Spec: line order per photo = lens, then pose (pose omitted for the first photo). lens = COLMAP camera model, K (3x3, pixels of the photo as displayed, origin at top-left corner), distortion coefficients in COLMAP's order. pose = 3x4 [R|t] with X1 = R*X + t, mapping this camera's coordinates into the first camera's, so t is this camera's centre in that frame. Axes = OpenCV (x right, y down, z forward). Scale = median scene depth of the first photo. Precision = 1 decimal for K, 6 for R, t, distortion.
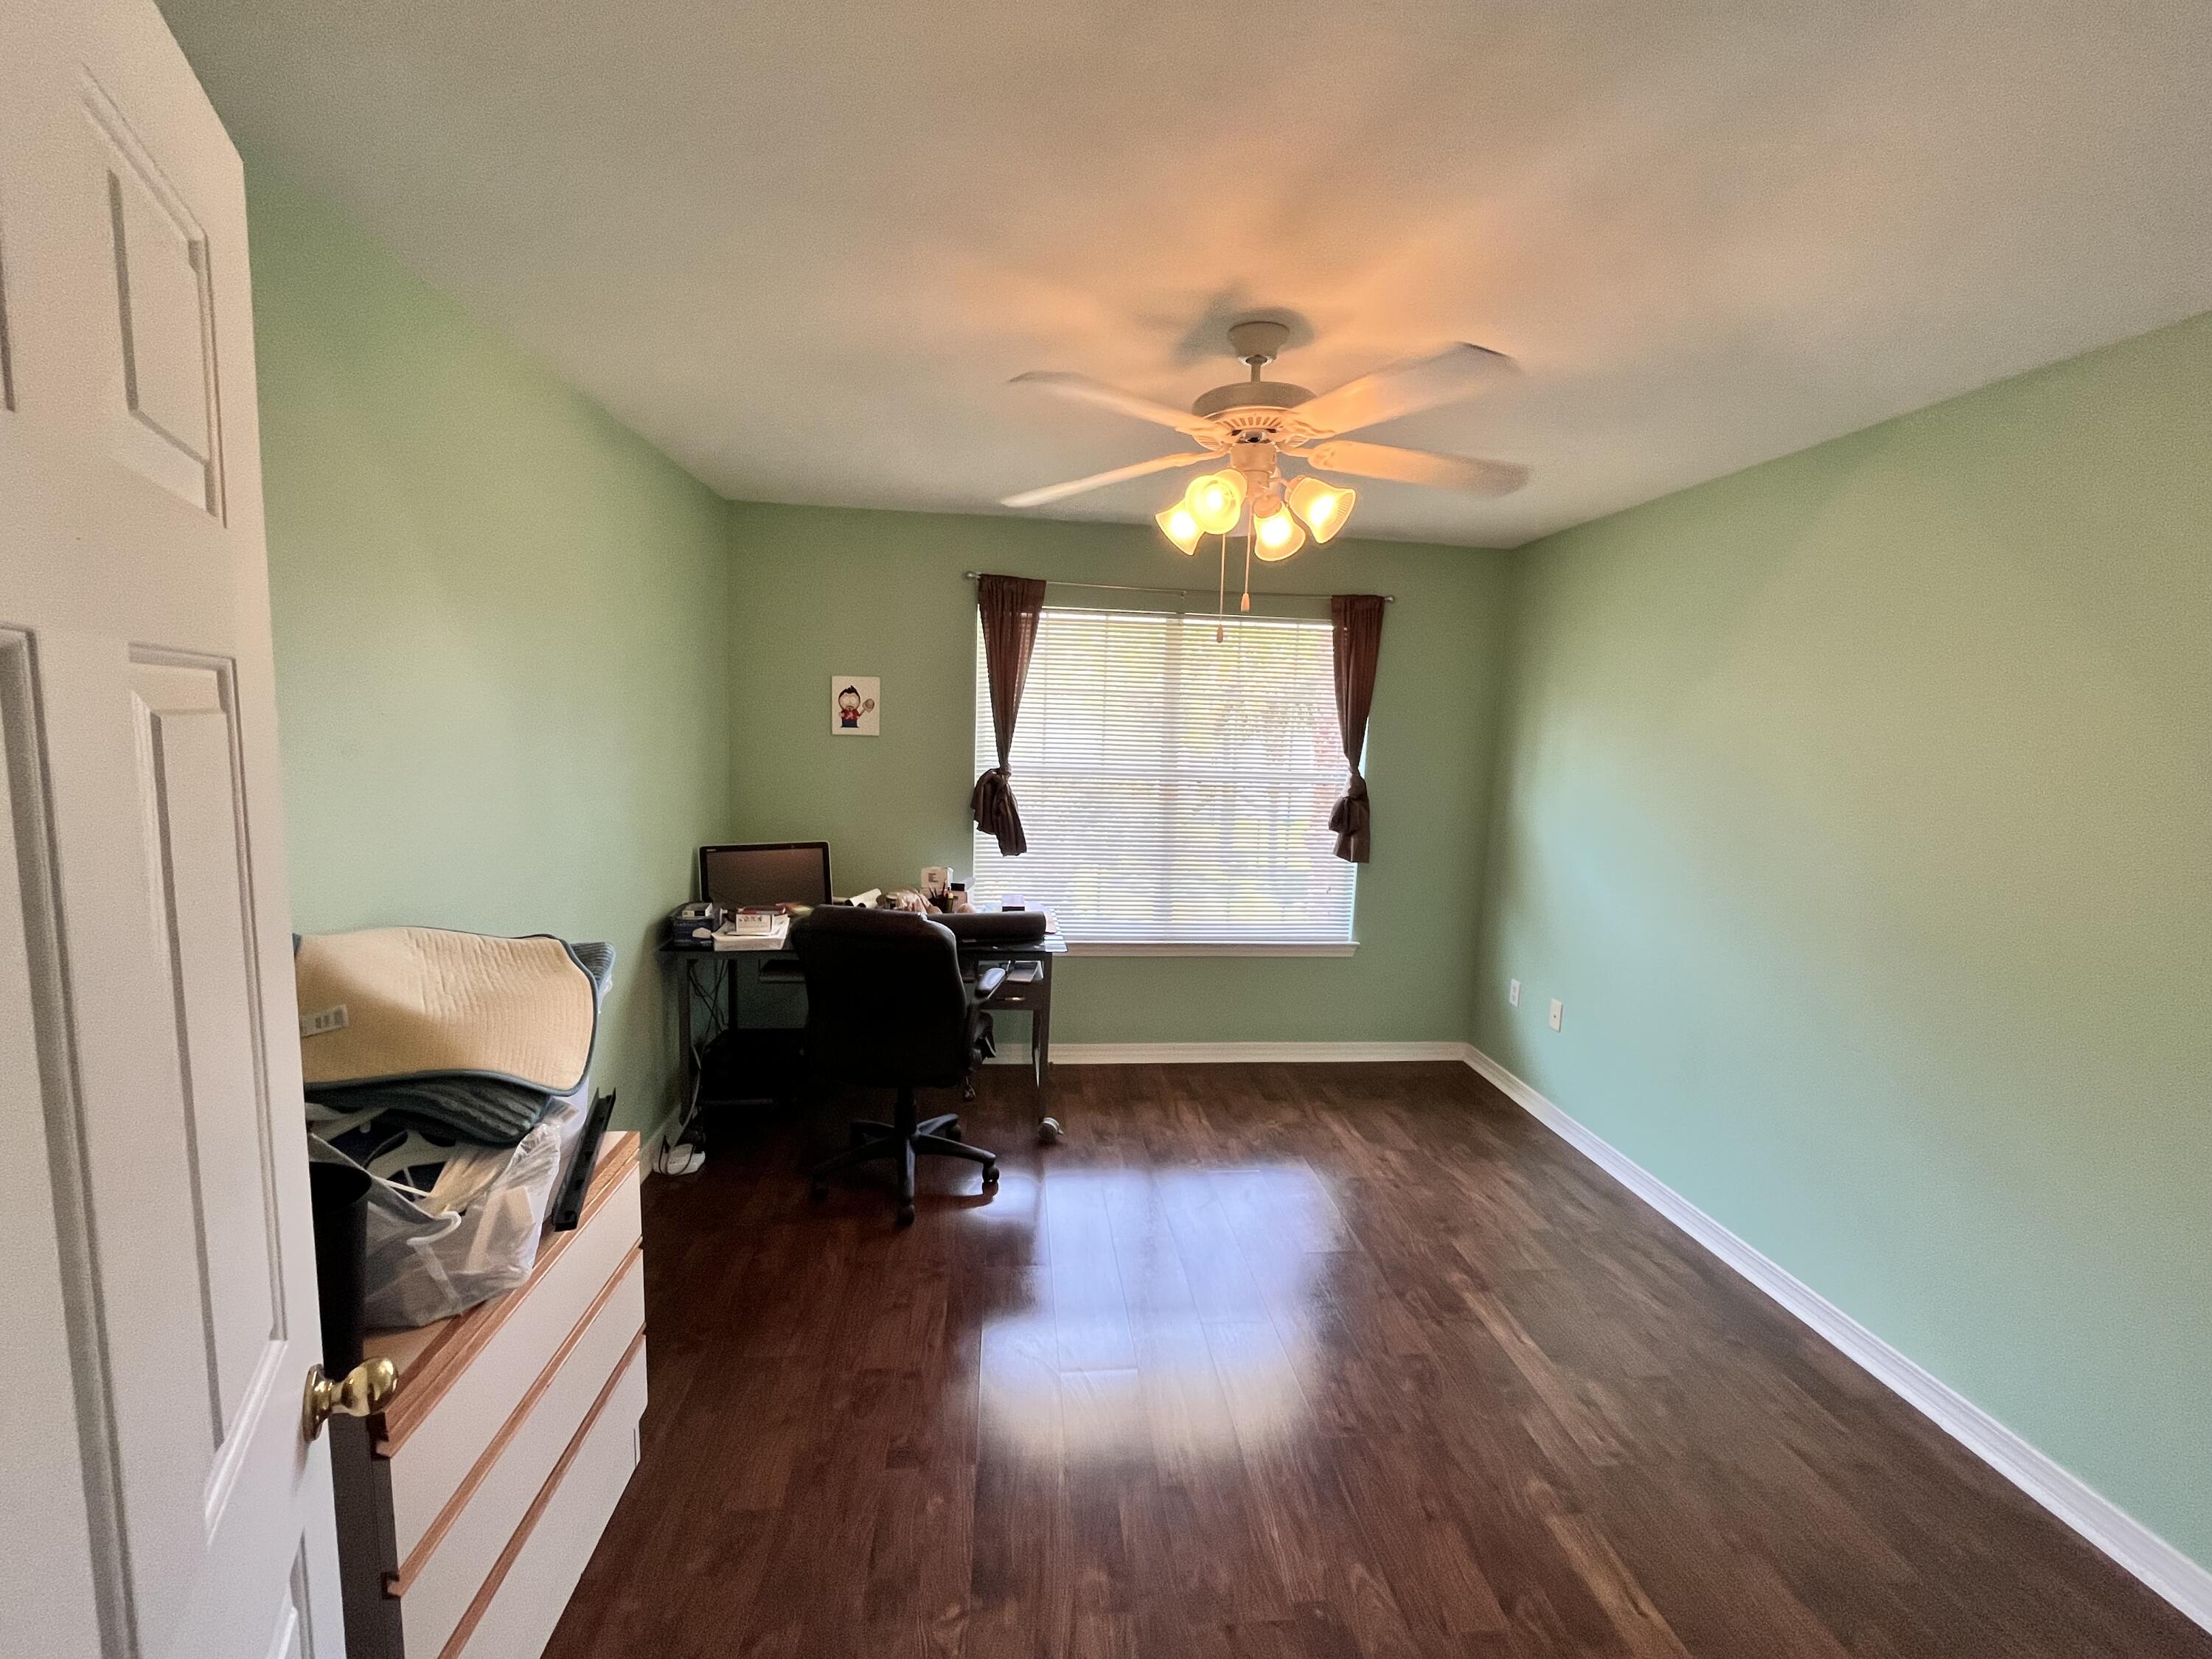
lens RADIAL K [[893.9, 0, 1106.0], [0, 893.9, 829.5], [0, 0, 1]] dist [-0.001730, -0.000452]
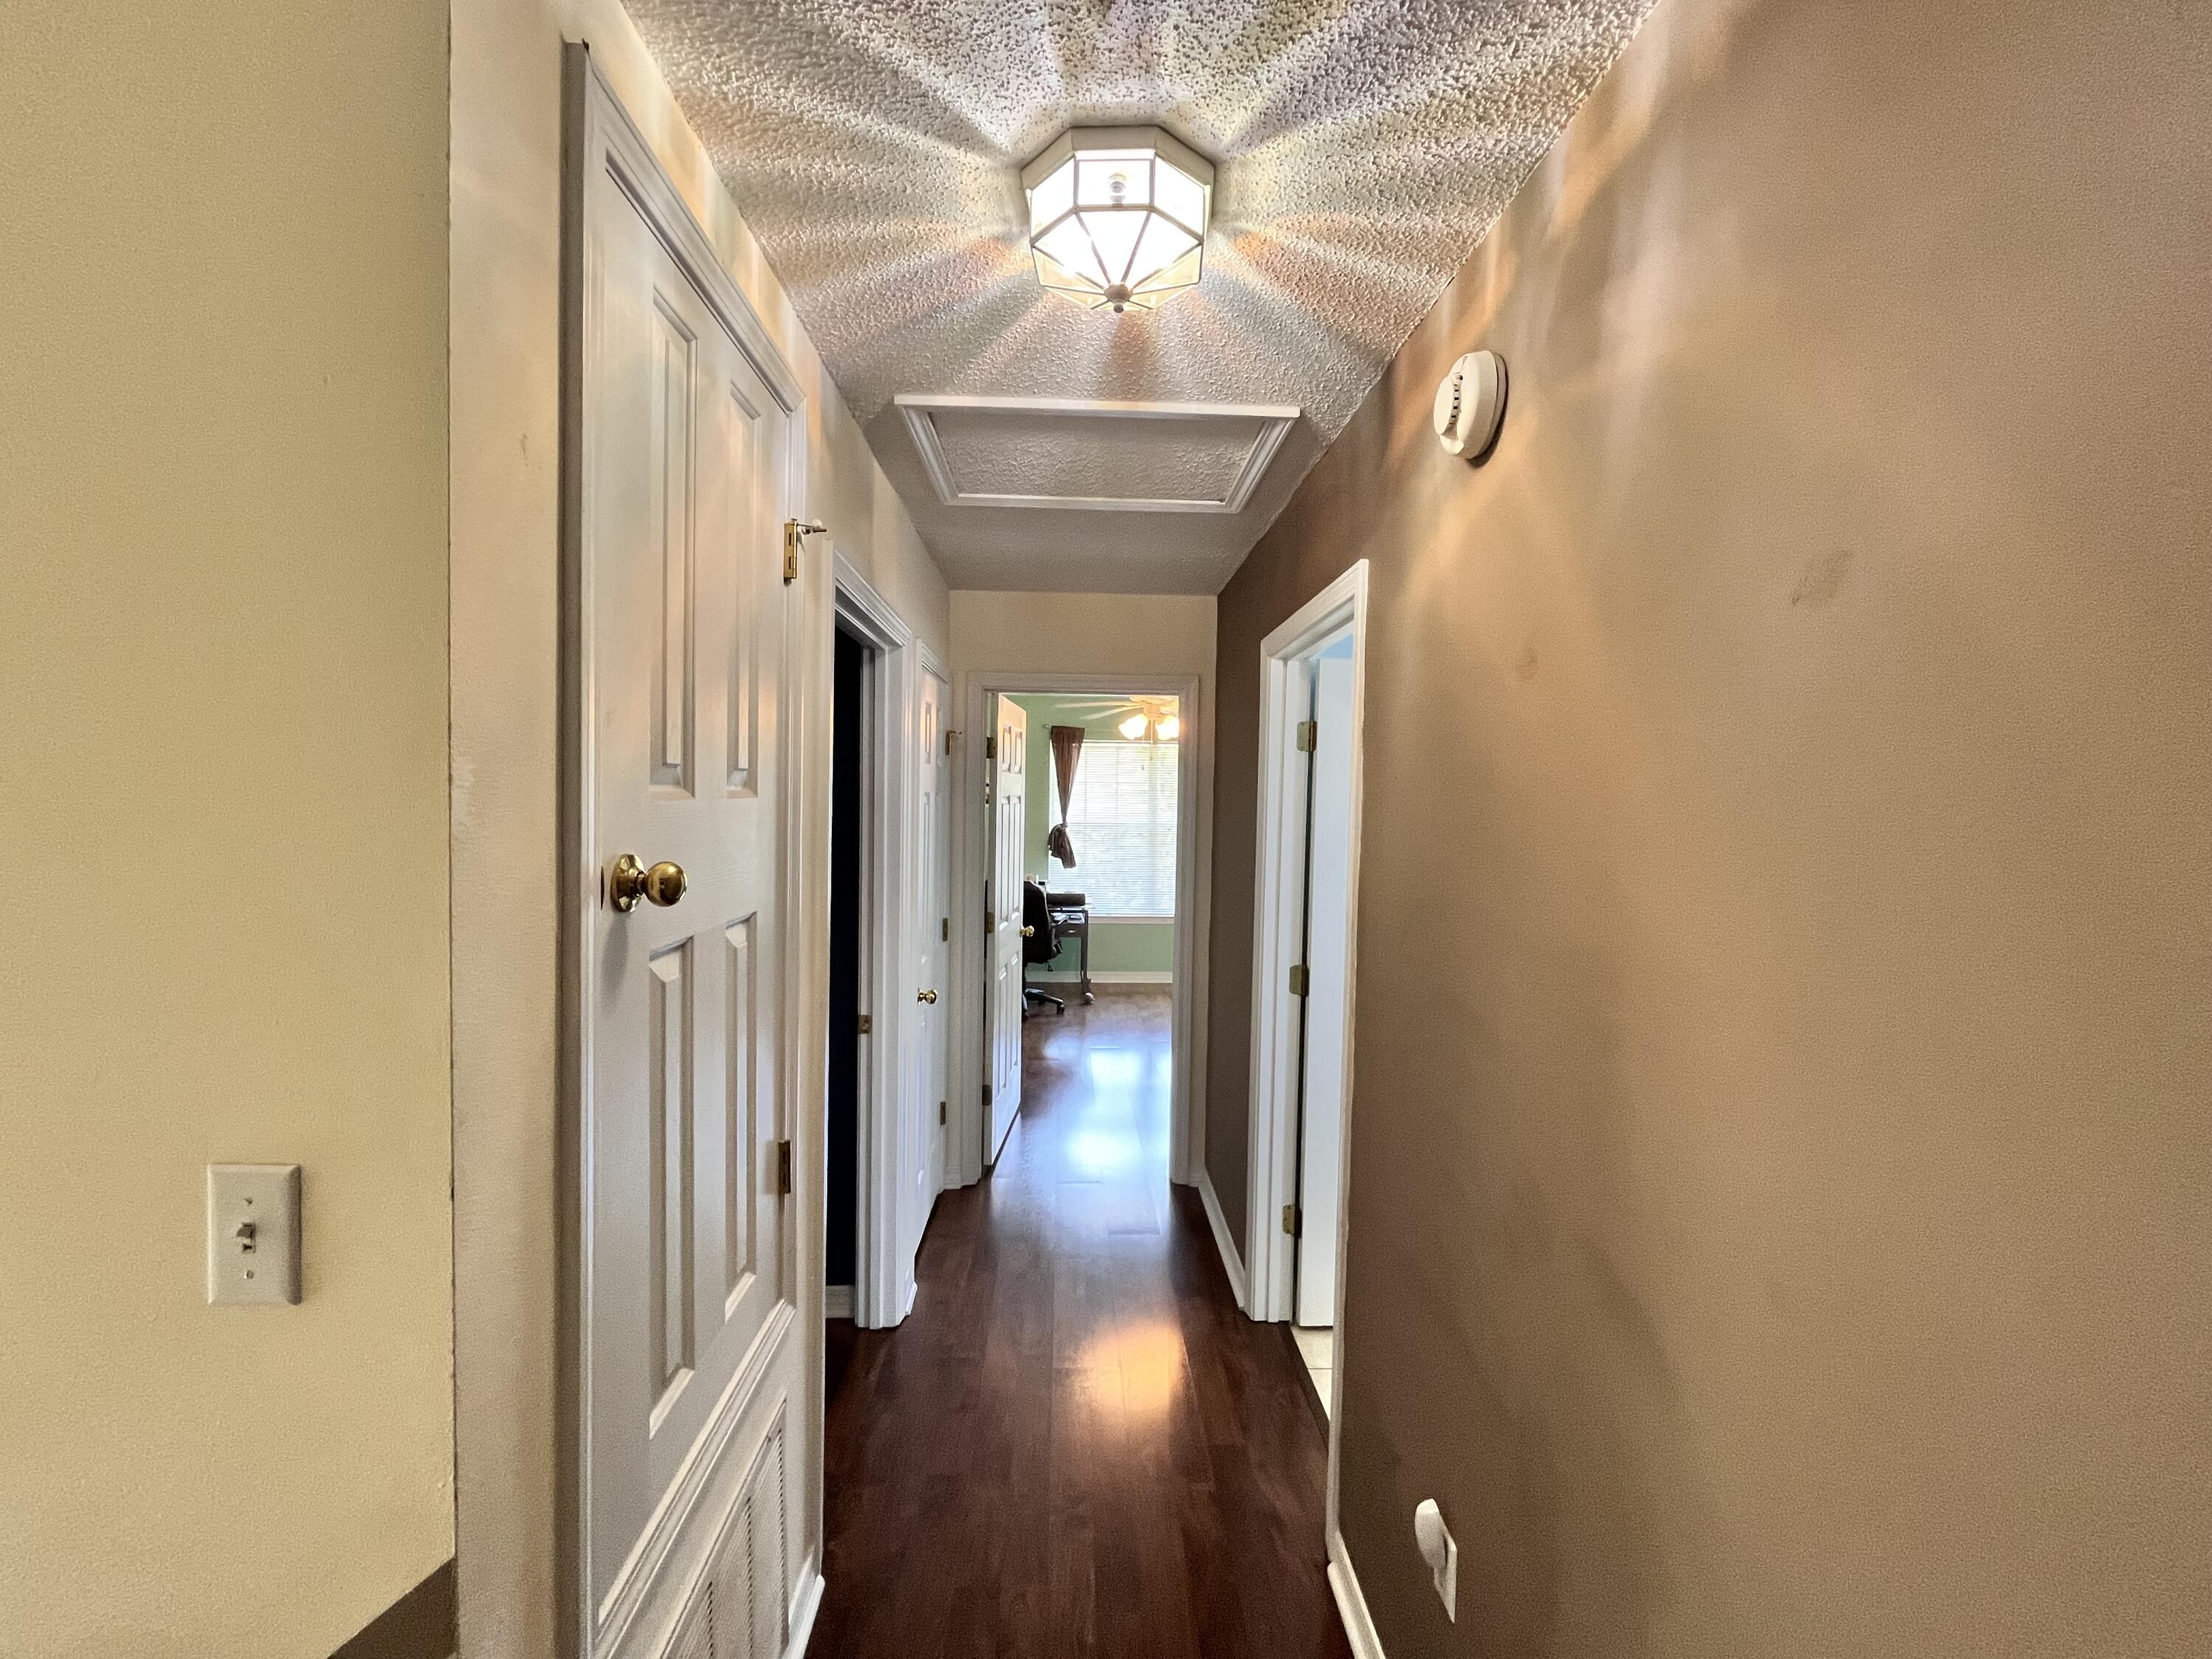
lens RADIAL K [[893.9, 0, 1106.0], [0, 893.9, 829.5], [0, 0, 1]] dist [-0.001730, -0.000452]
pose [[0.998057, -0.016660, -0.060035, 0.093411], [0.011750, 0.996627, -0.081215, 0.103667], [0.061186, 0.080352, 0.994887, -0.933811]]
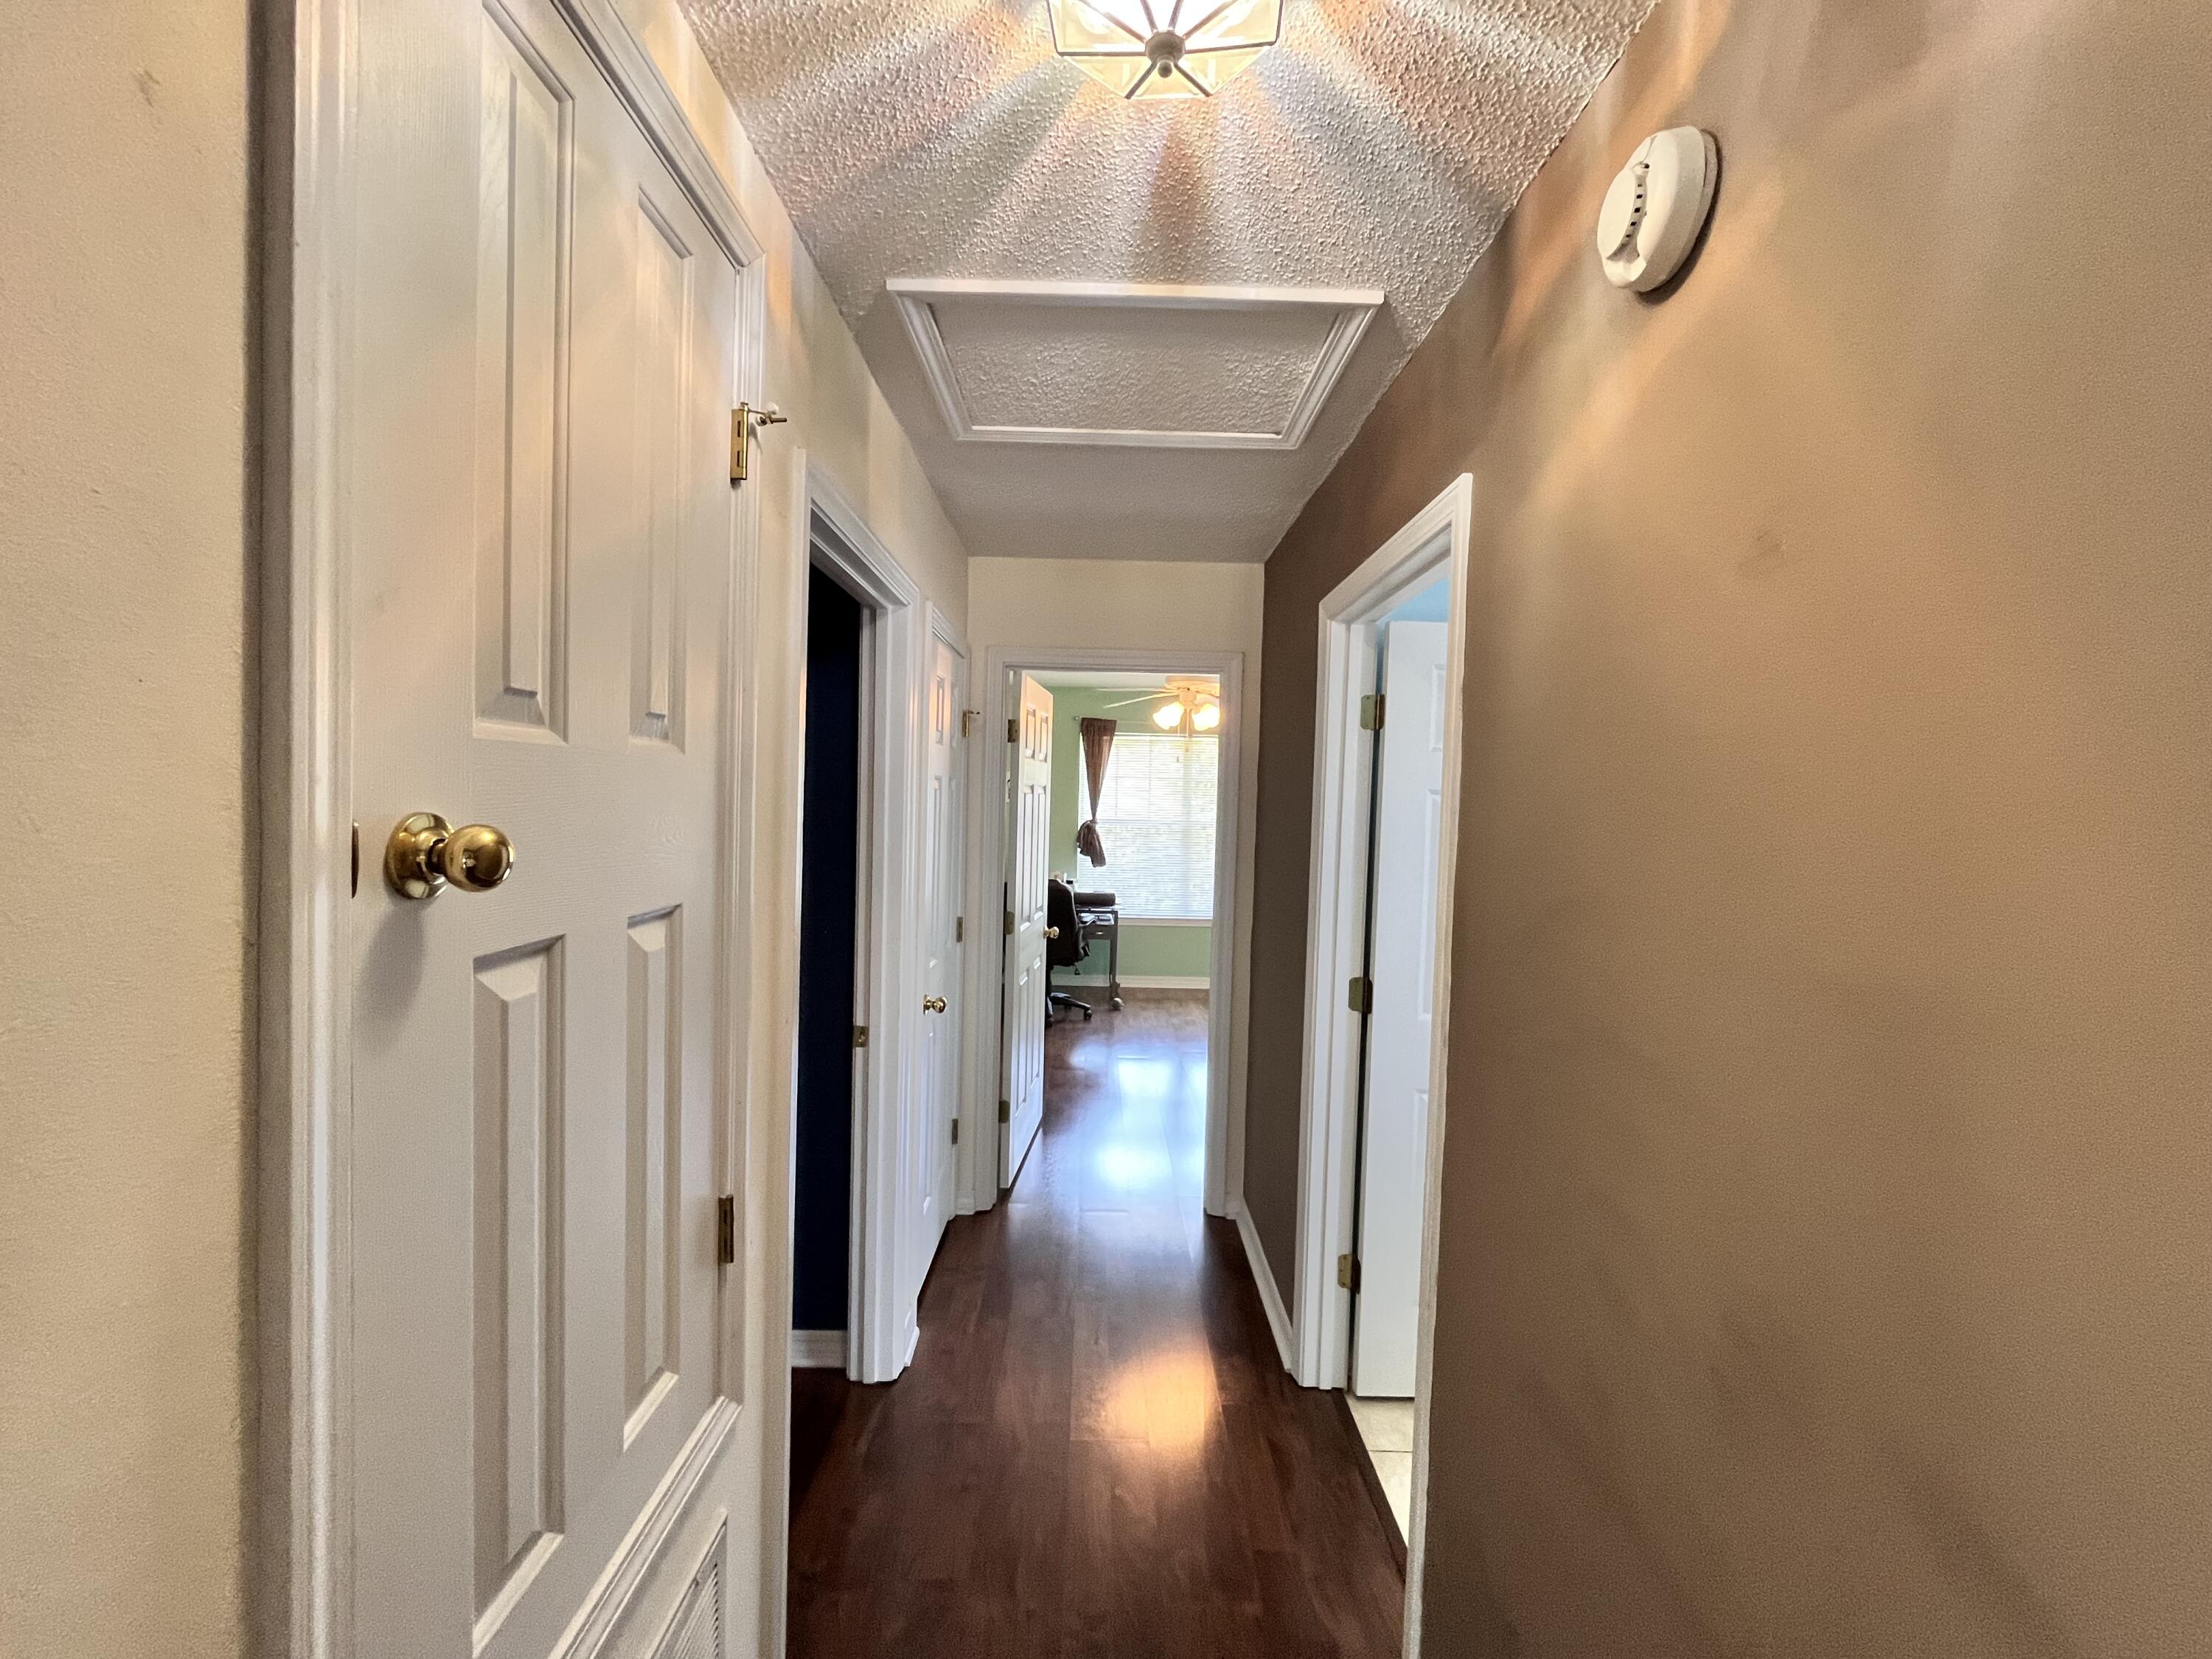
lens RADIAL K [[893.9, 0, 1106.0], [0, 893.9, 829.5], [0, 0, 1]] dist [-0.001730, -0.000452]
pose [[0.995482, -0.005725, -0.094781, 0.087537], [-0.002144, 0.996571, -0.082713, 0.105165], [0.094929, 0.082542, 0.992056, -0.846877]]
